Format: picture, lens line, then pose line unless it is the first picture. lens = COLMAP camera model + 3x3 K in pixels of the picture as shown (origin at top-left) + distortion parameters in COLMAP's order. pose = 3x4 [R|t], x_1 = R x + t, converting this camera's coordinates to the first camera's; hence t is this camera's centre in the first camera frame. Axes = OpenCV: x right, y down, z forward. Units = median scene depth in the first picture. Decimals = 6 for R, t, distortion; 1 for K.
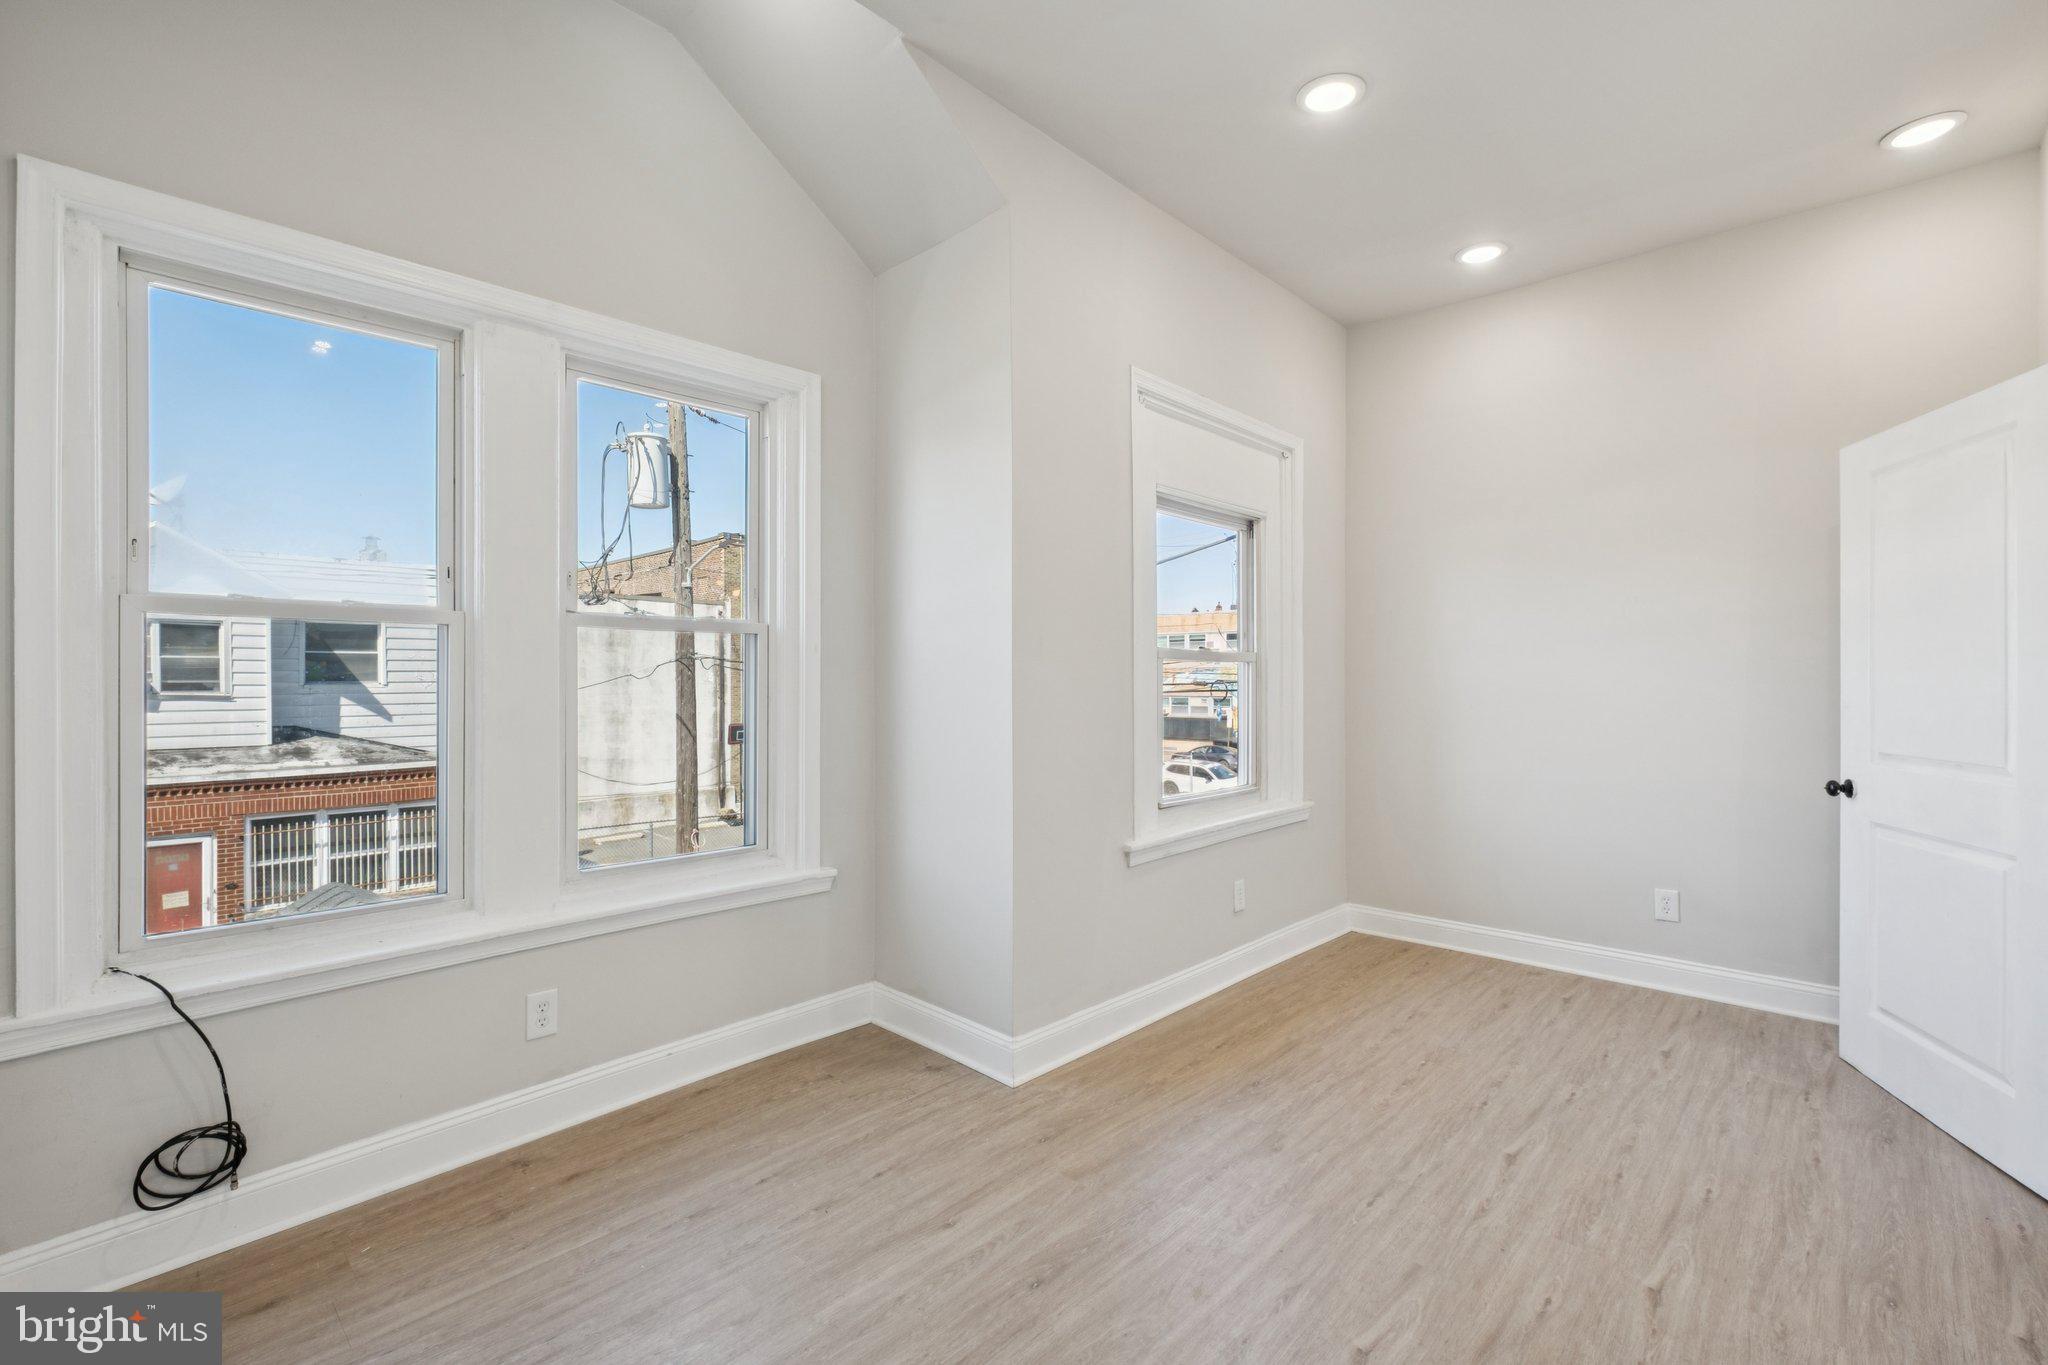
lens RADIAL K [[902.0, 0, 989.4], [0, 902.0, 681.8], [0, 0, 1]] dist [-0.002446, 0.001741]
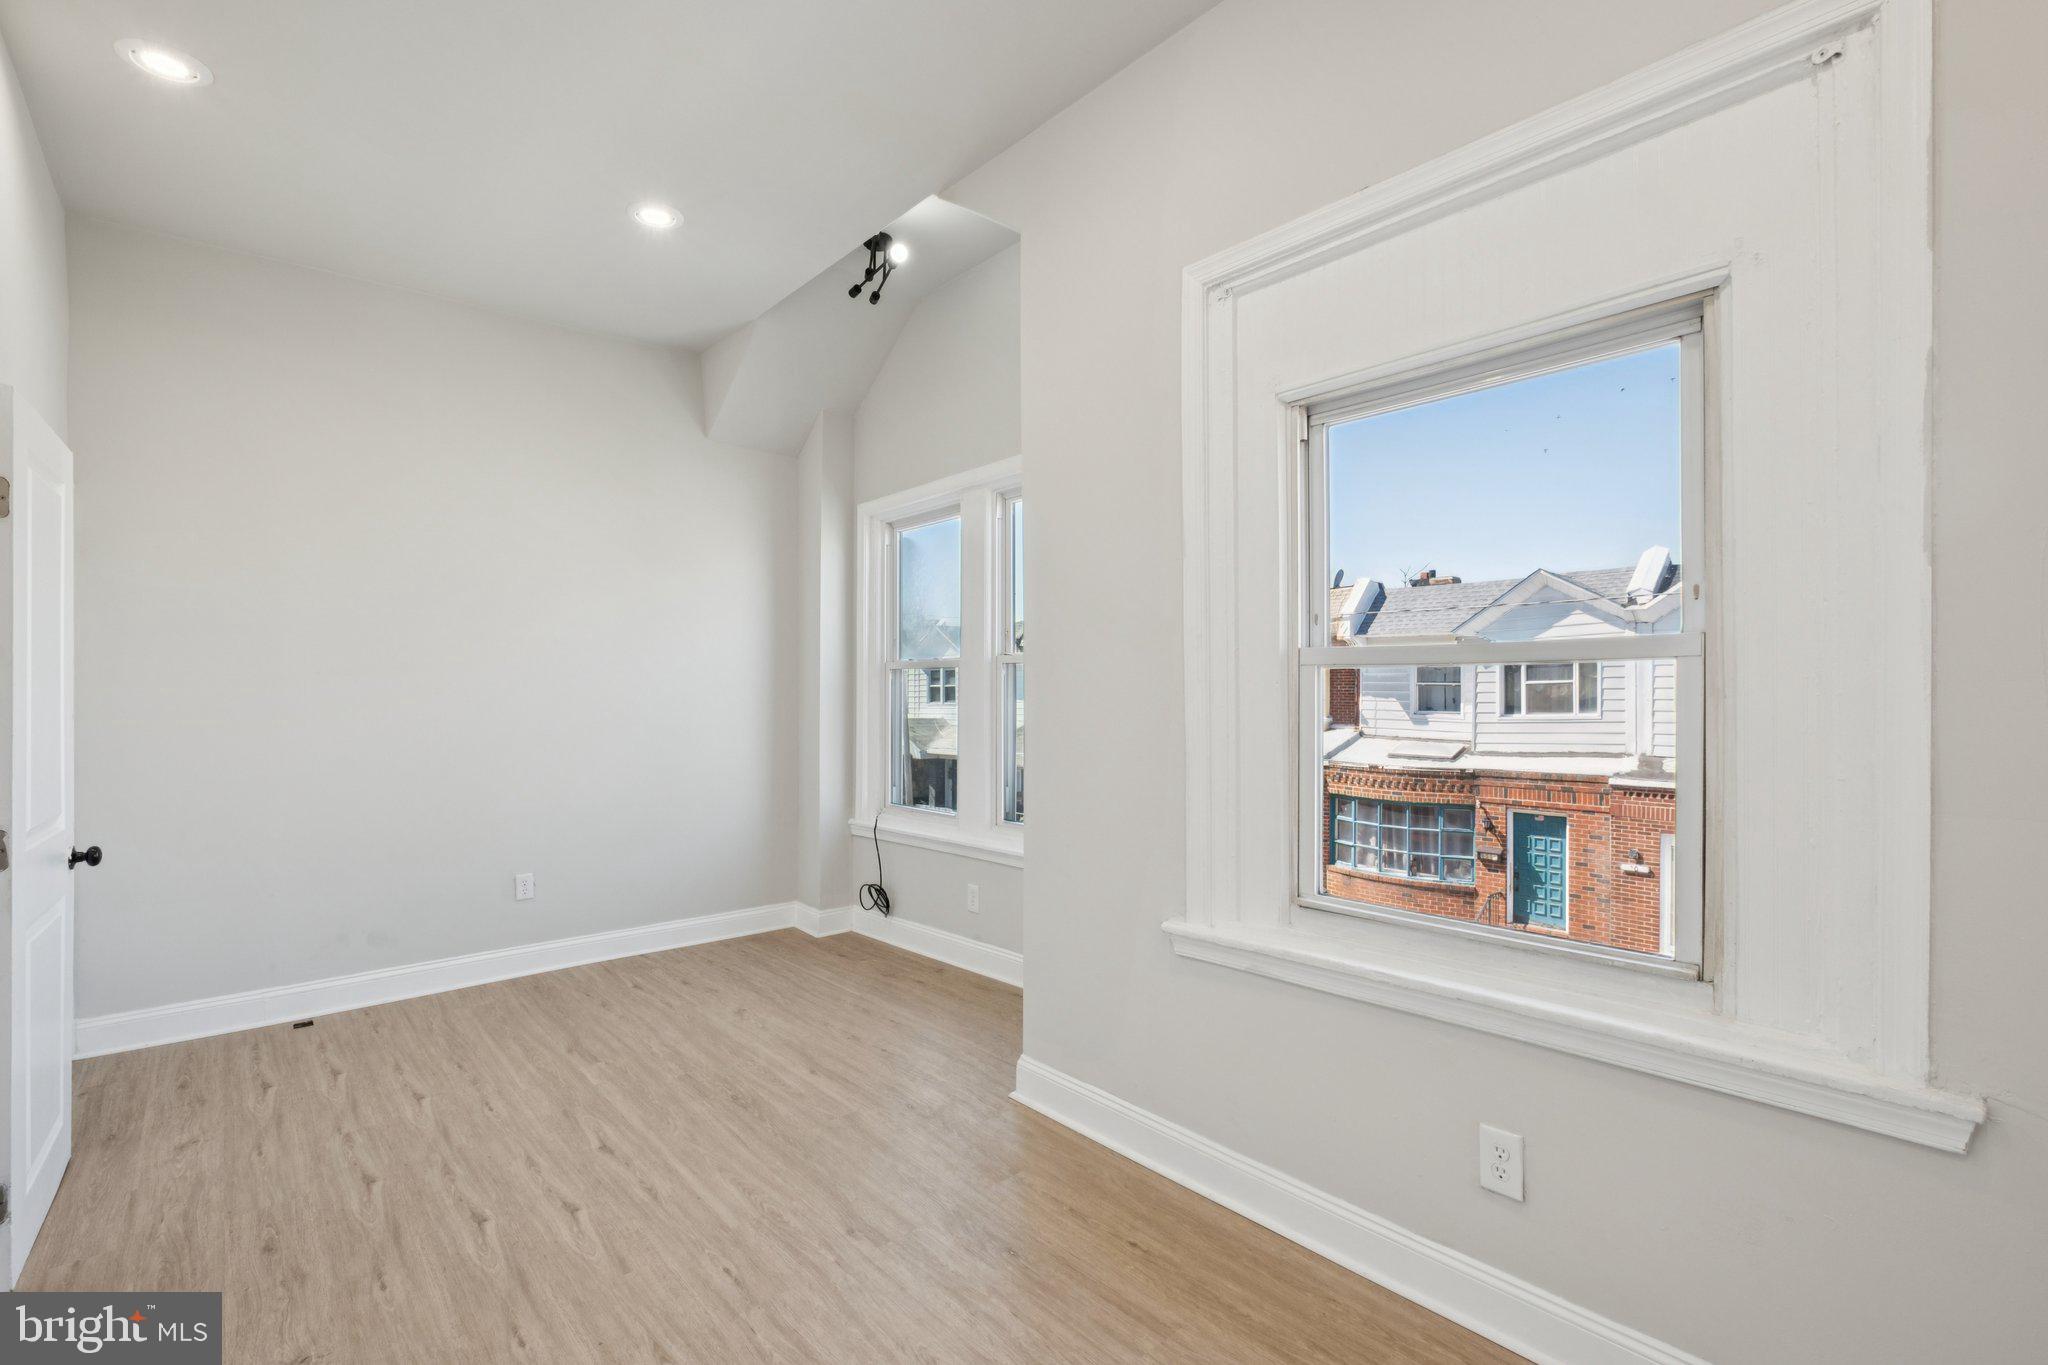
lens RADIAL K [[902.0, 0, 1024.2], [0, 902.0, 692.9], [0, 0, 1]] dist [-0.002446, 0.001741]
pose [[-0.062474, -0.003951, -0.998039, 1.026996], [-0.001805, 0.999991, -0.003846, -0.004622], [0.998045, 0.001561, -0.062480, 1.055598]]
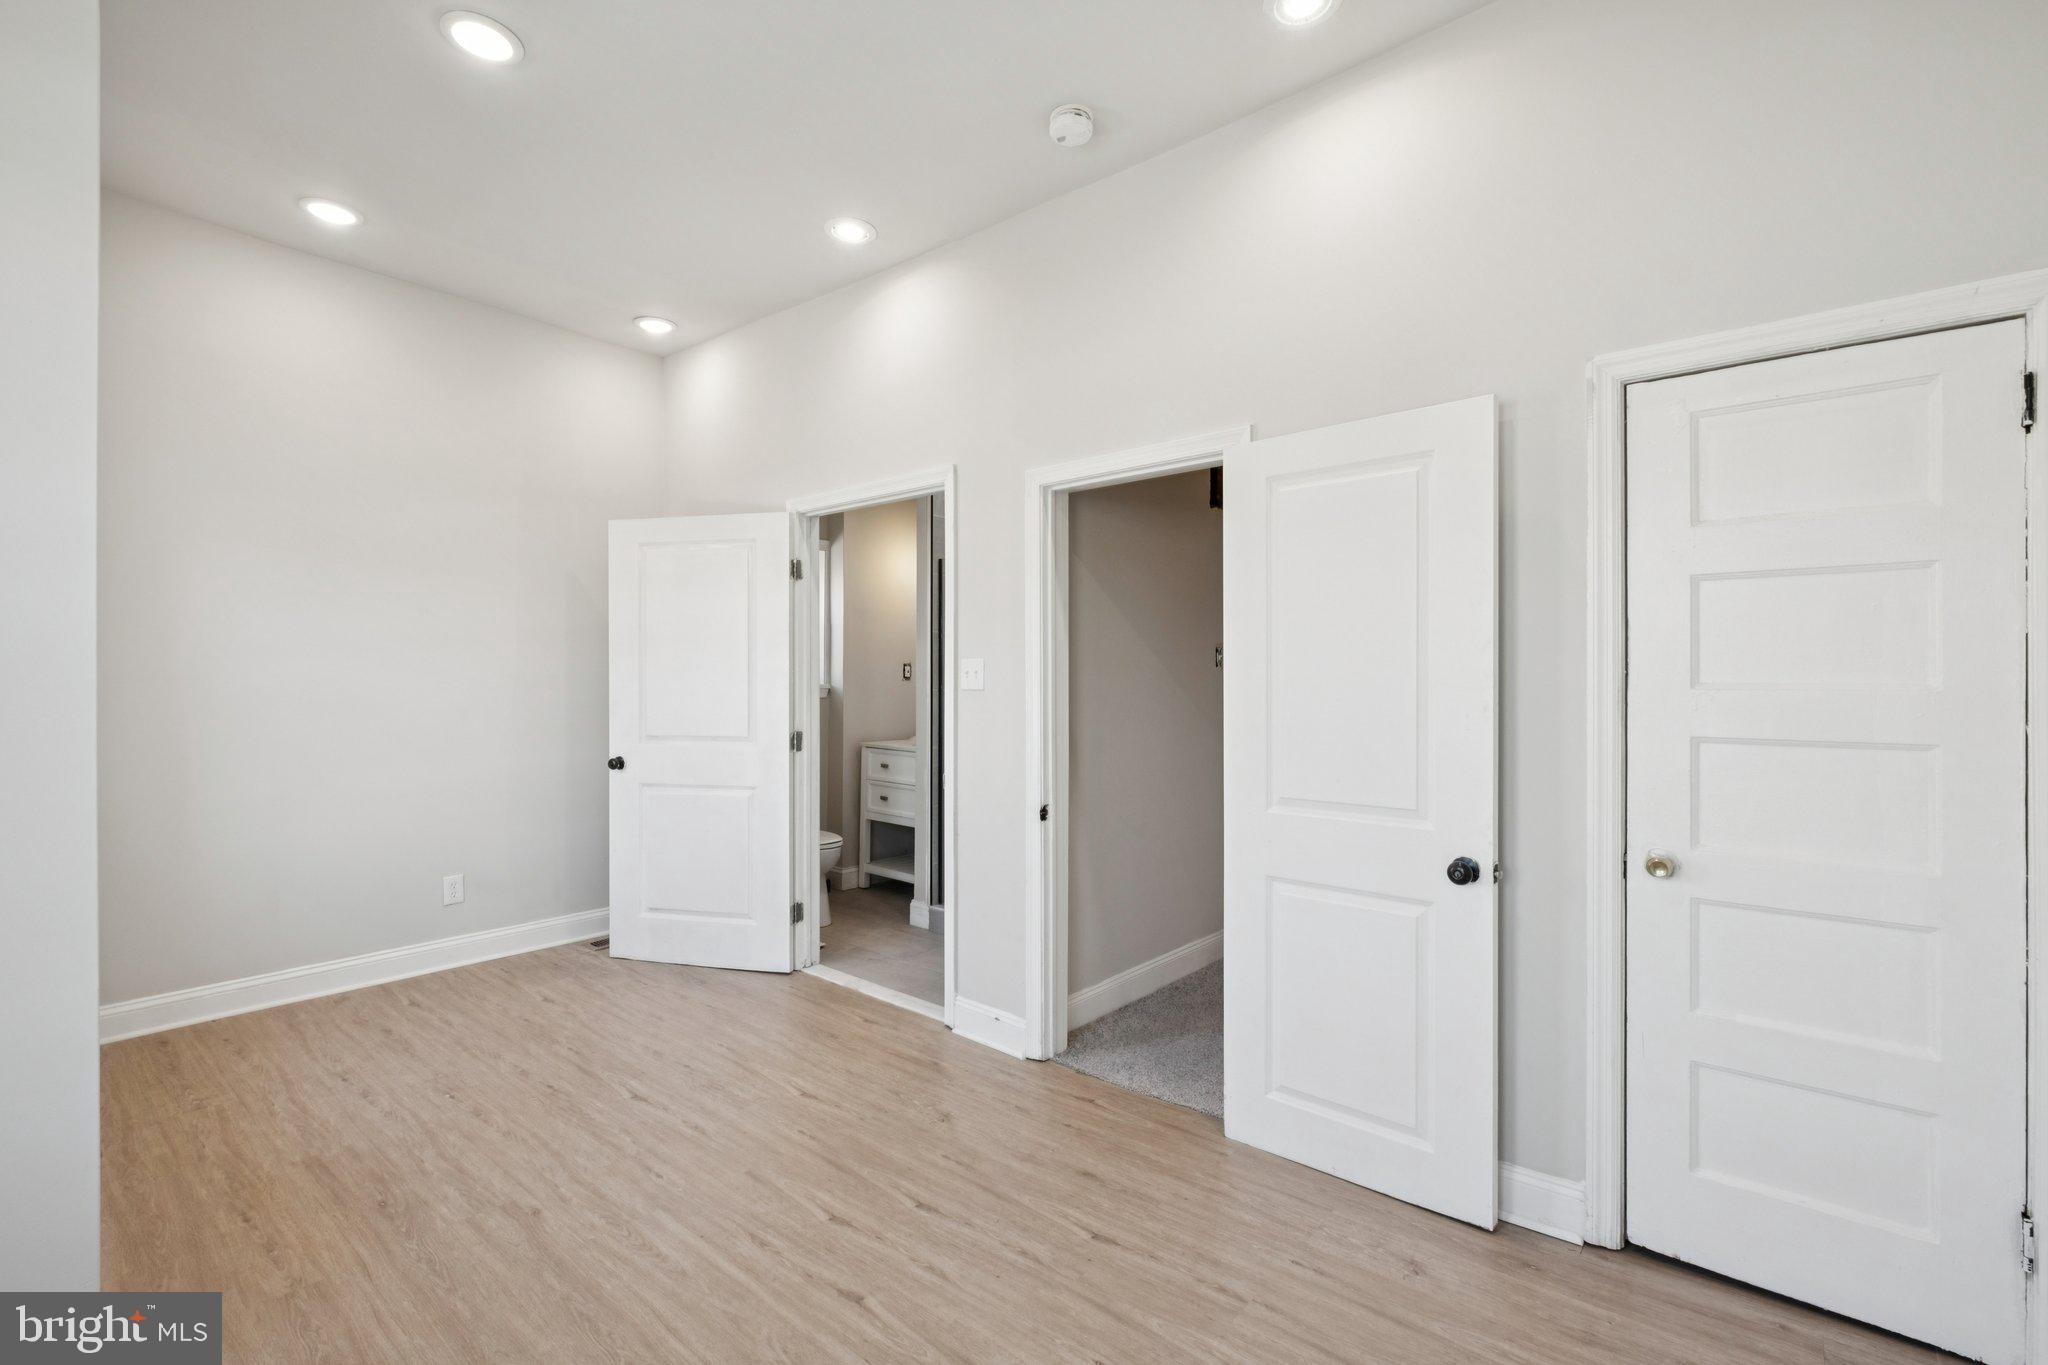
lens RADIAL K [[902.0, 0, 1027.5], [0, 902.0, 681.3], [0, 0, 1]] dist [-0.002446, 0.001741]
pose [[-0.081486, 0.001947, 0.996673, -0.533123], [0.002274, 0.999996, -0.001767, -0.006181], [-0.996672, 0.002123, -0.081490, 0.503949]]
